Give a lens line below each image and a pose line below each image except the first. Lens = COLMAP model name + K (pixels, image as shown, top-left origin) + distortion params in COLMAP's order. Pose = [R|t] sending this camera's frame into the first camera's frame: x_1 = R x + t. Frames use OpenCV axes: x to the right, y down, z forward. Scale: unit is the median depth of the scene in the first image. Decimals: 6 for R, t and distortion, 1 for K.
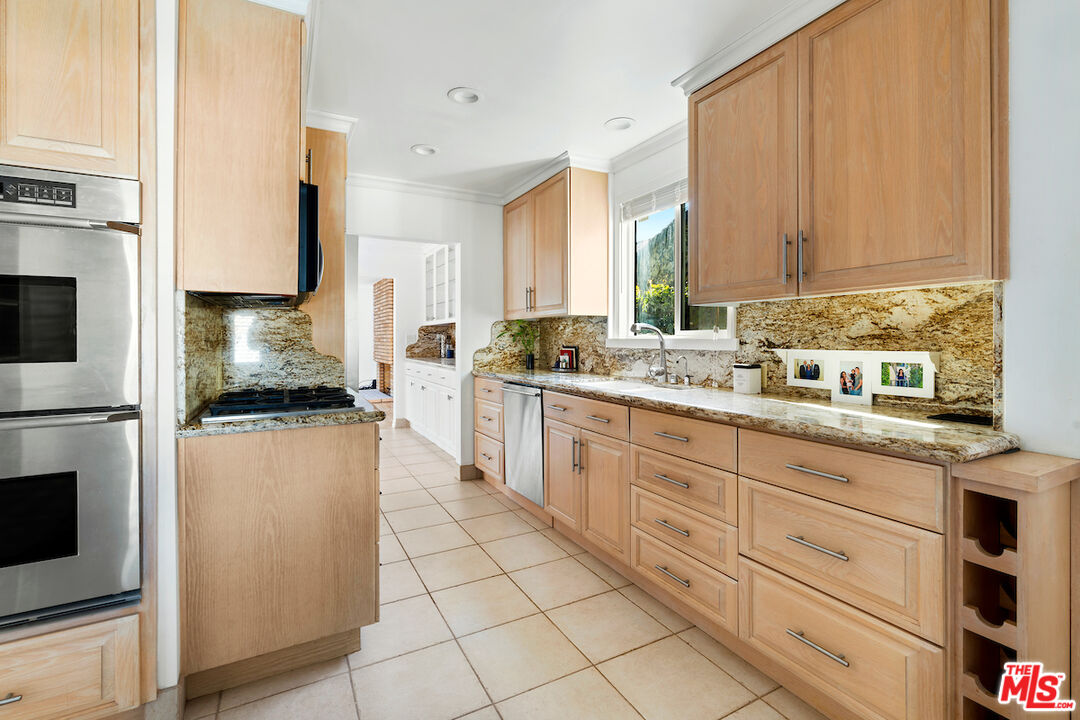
lens RADIAL K [[482.2, 0, 533.3], [0, 482.2, 334.0], [0, 0, 1]] dist [-0.001352, -0.001036]
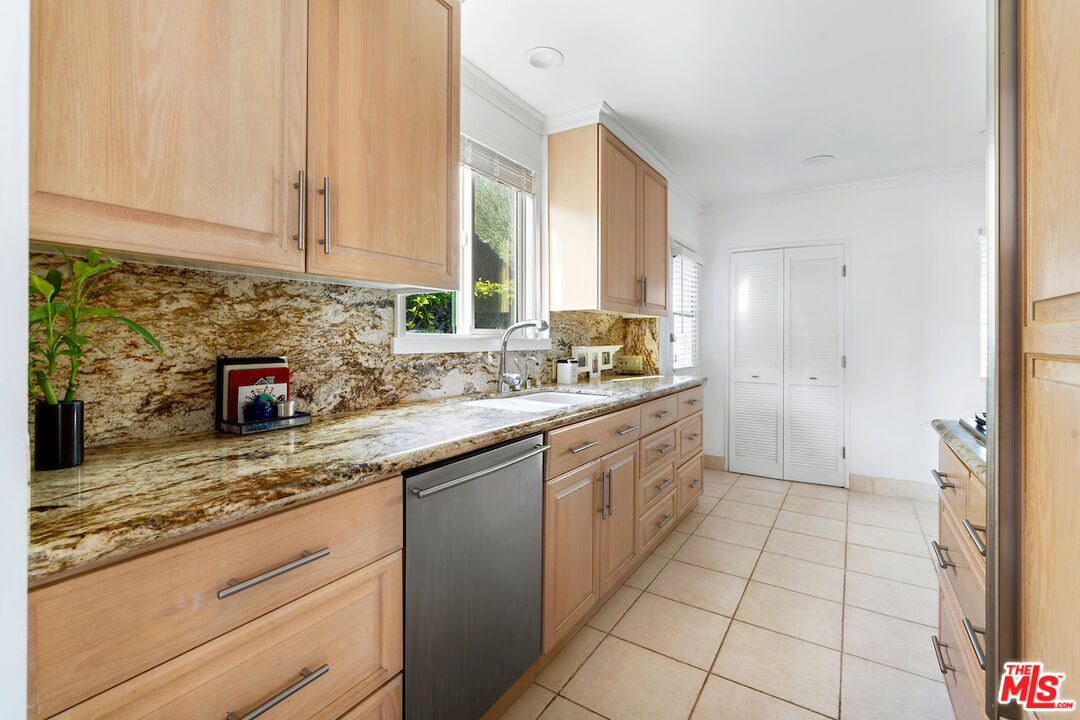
lens RADIAL K [[482.2, 0, 533.3], [0, 482.2, 334.0], [0, 0, 1]] dist [-0.001352, -0.001036]
pose [[-0.487482, 0.005034, 0.873118, -0.408510], [-0.014741, 0.999793, -0.013994, 0.010868], [-0.873008, -0.019693, -0.487308, 1.171292]]
